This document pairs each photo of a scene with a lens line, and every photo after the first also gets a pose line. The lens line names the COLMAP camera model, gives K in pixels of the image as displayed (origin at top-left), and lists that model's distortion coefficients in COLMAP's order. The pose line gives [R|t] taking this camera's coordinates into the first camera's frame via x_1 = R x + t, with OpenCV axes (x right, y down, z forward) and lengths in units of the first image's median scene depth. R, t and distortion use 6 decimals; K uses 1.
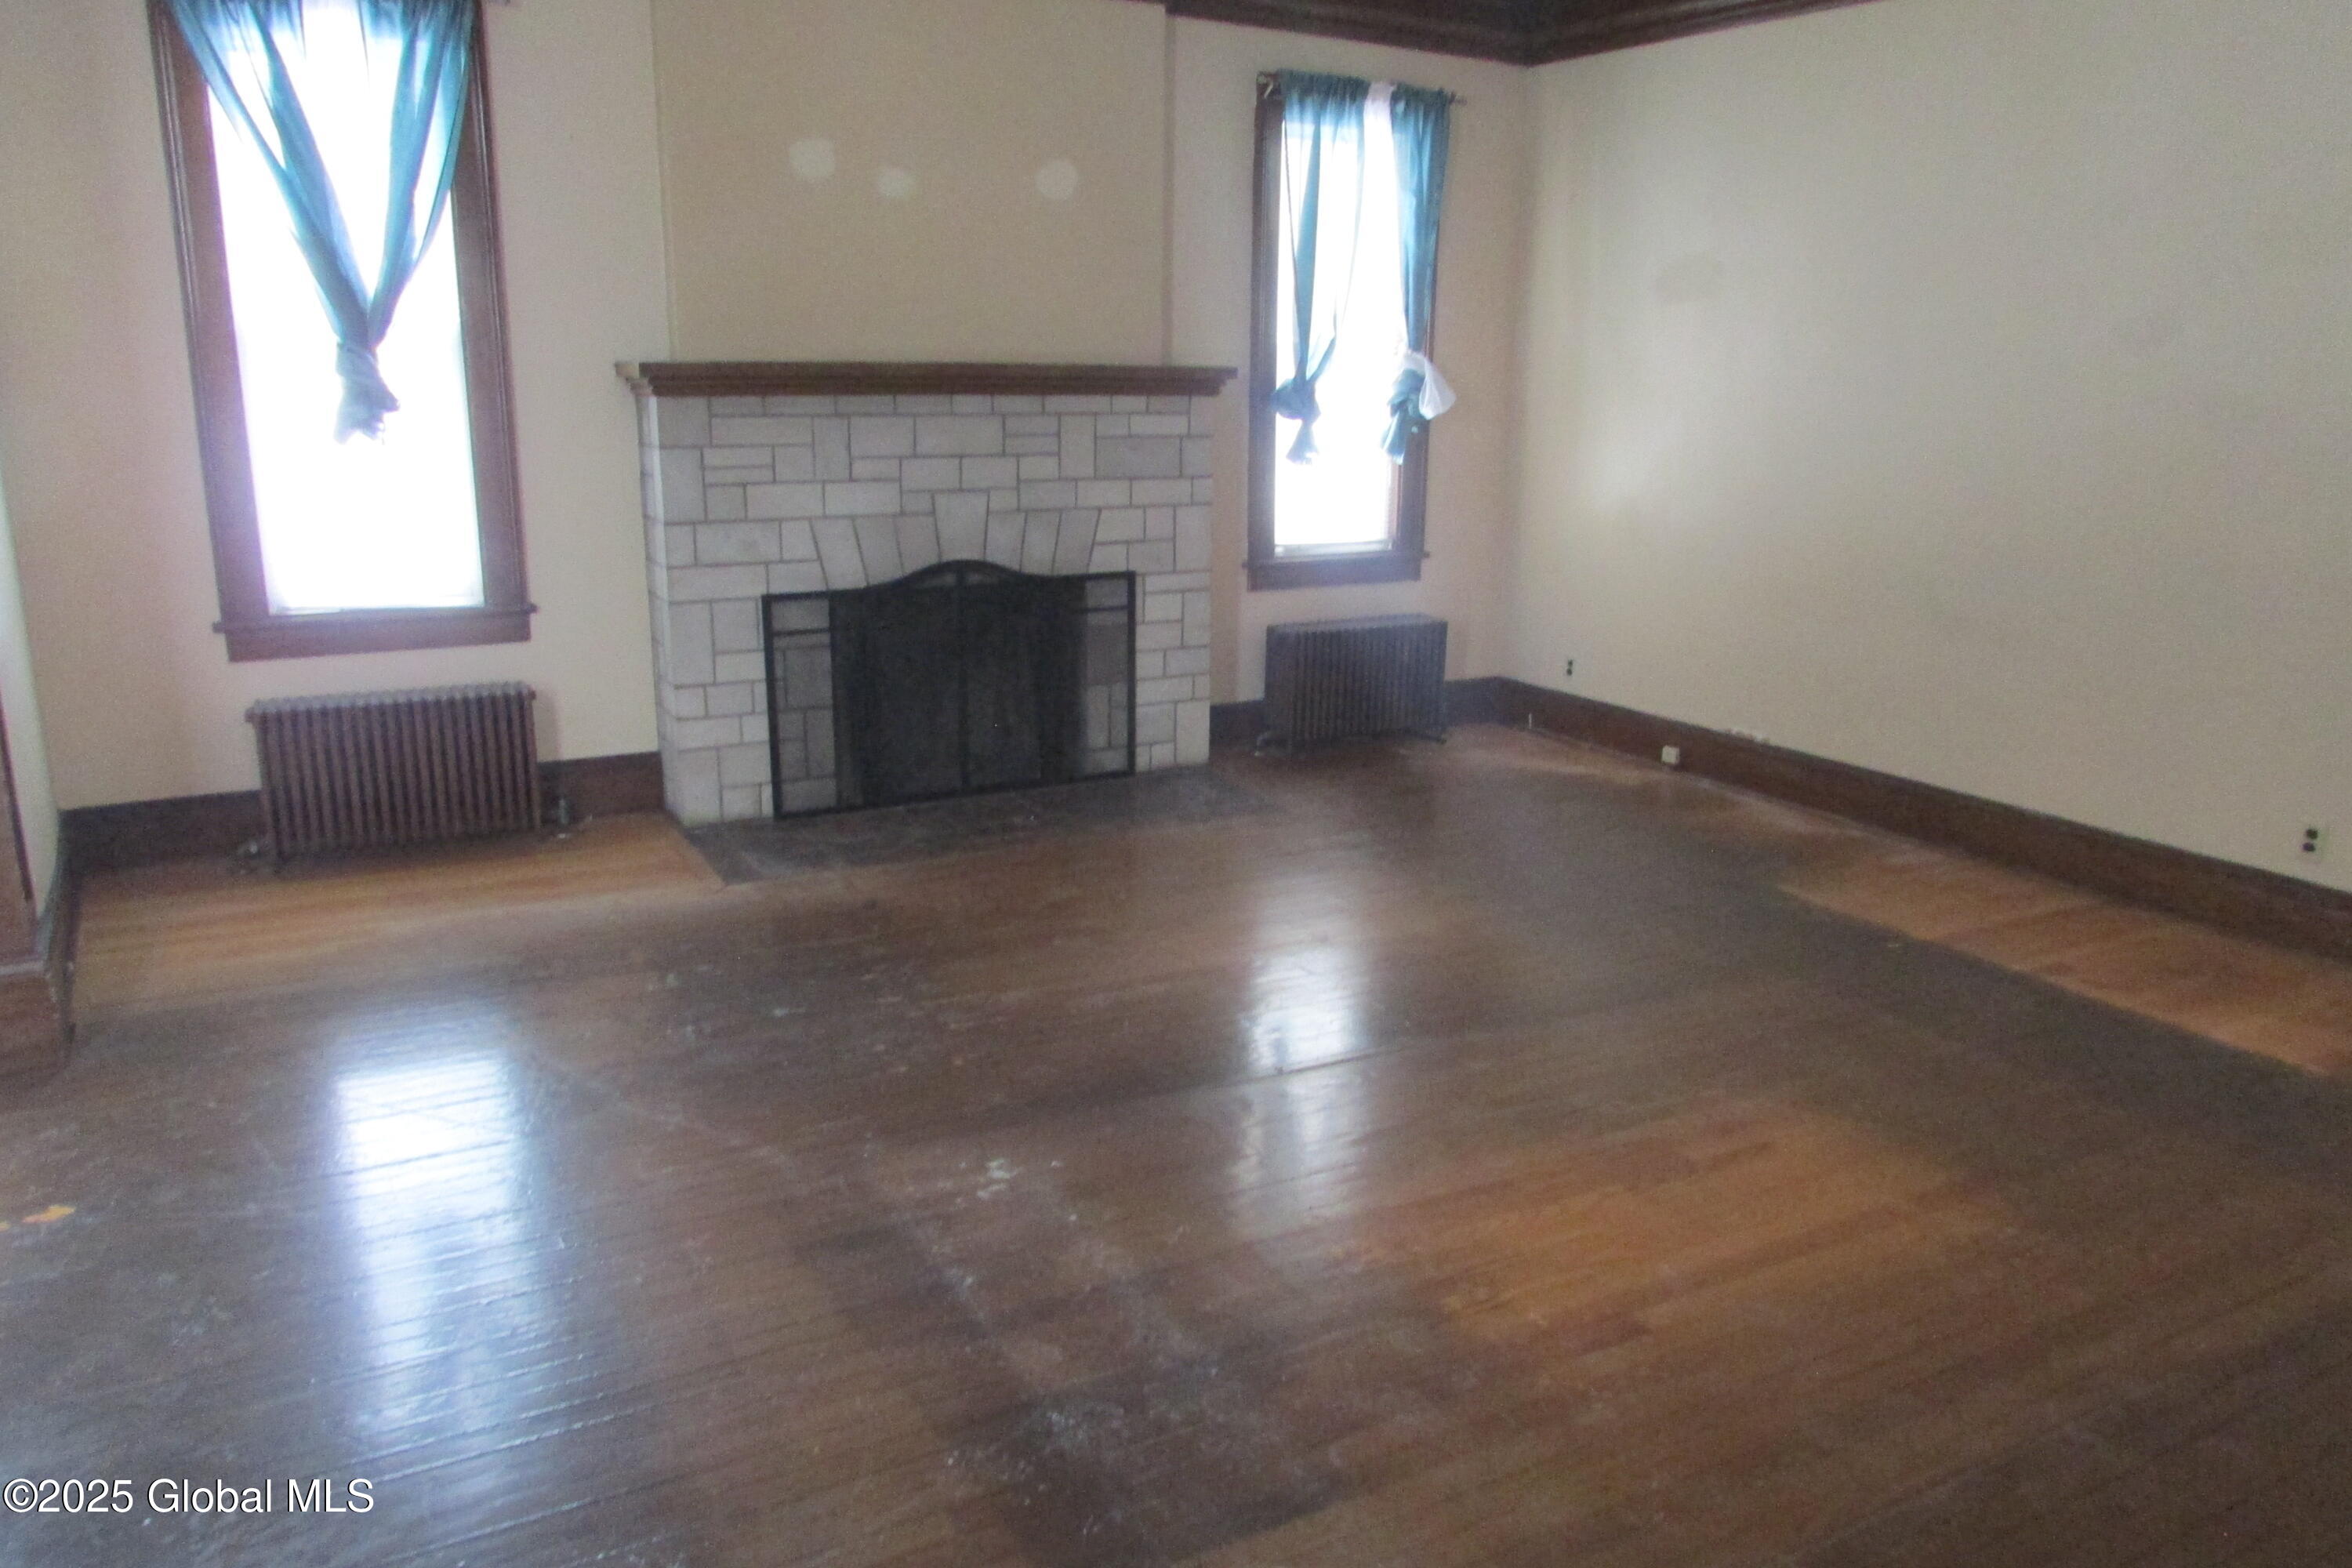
lens RADIAL K [[1672.4, 0, 1178.0], [0, 1672.4, 776.8], [0, 0, 1]] dist [-0.031954, 0.004505]
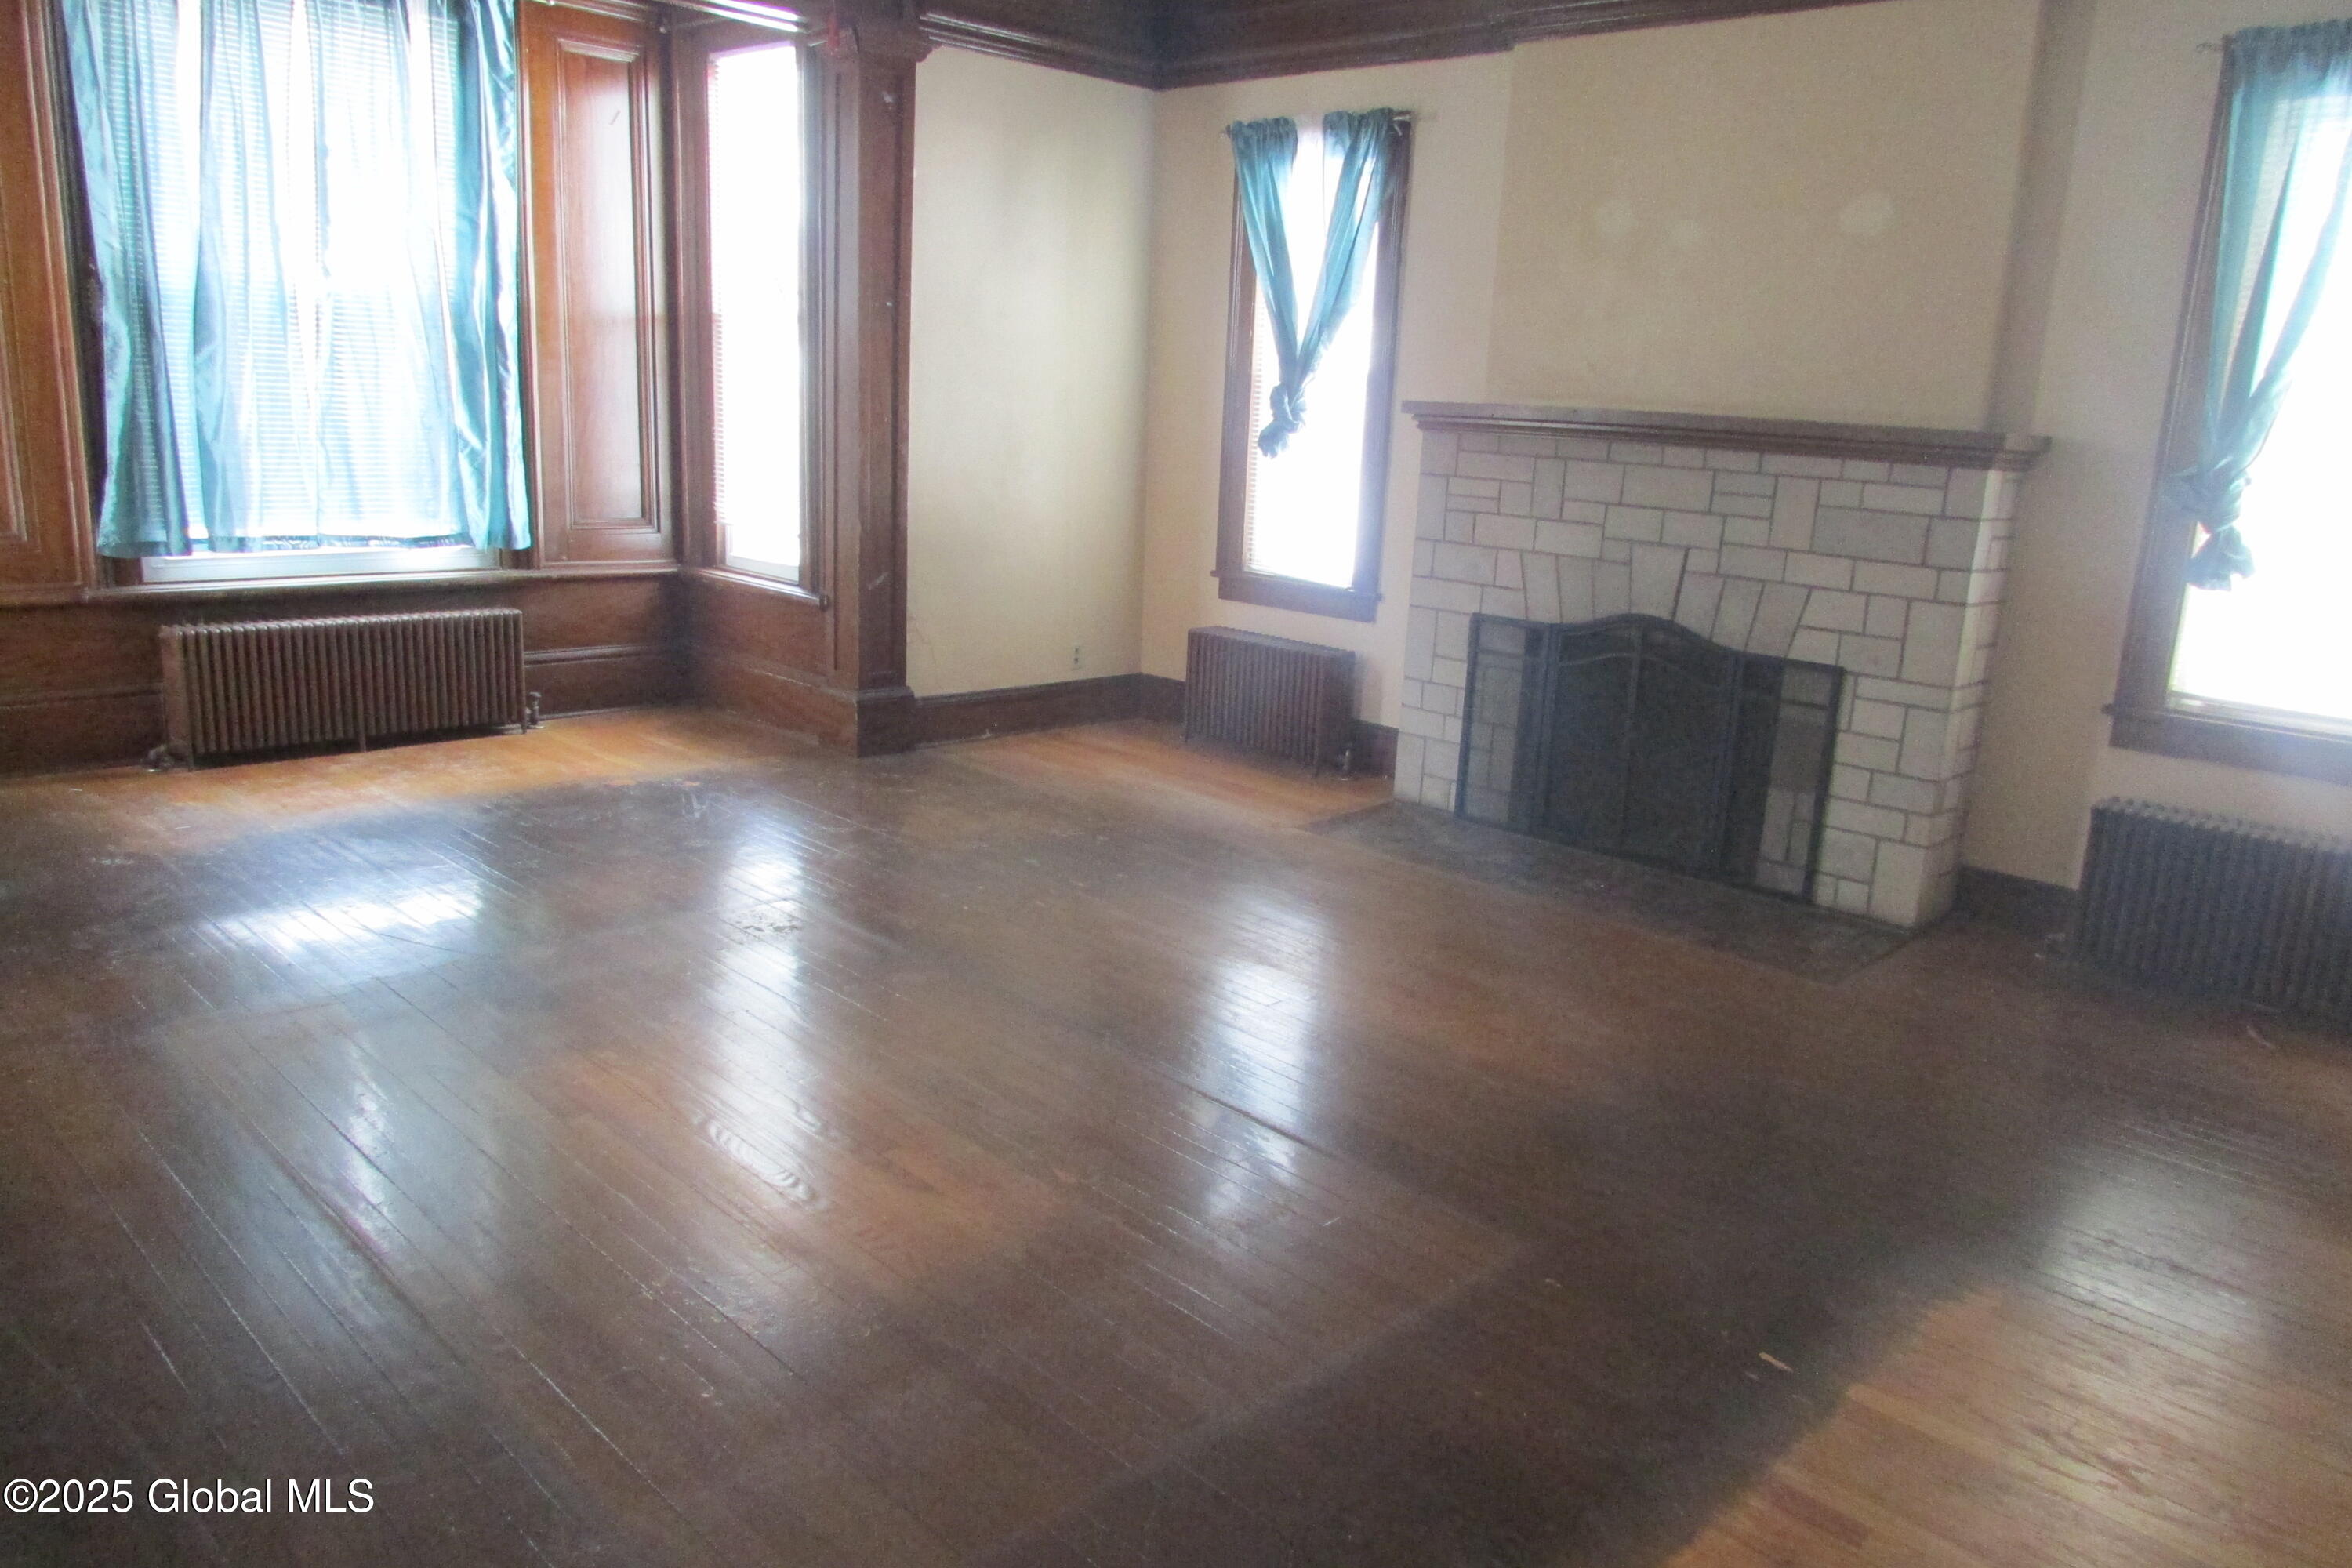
lens RADIAL K [[1672.4, 0, 1178.0], [0, 1672.4, 776.8], [0, 0, 1]] dist [-0.031954, 0.004505]
pose [[0.279235, 0.216981, -0.935386, 0.718165], [-0.280253, 0.950137, 0.136741, -0.096896], [0.918415, 0.223962, 0.326121, 0.456791]]
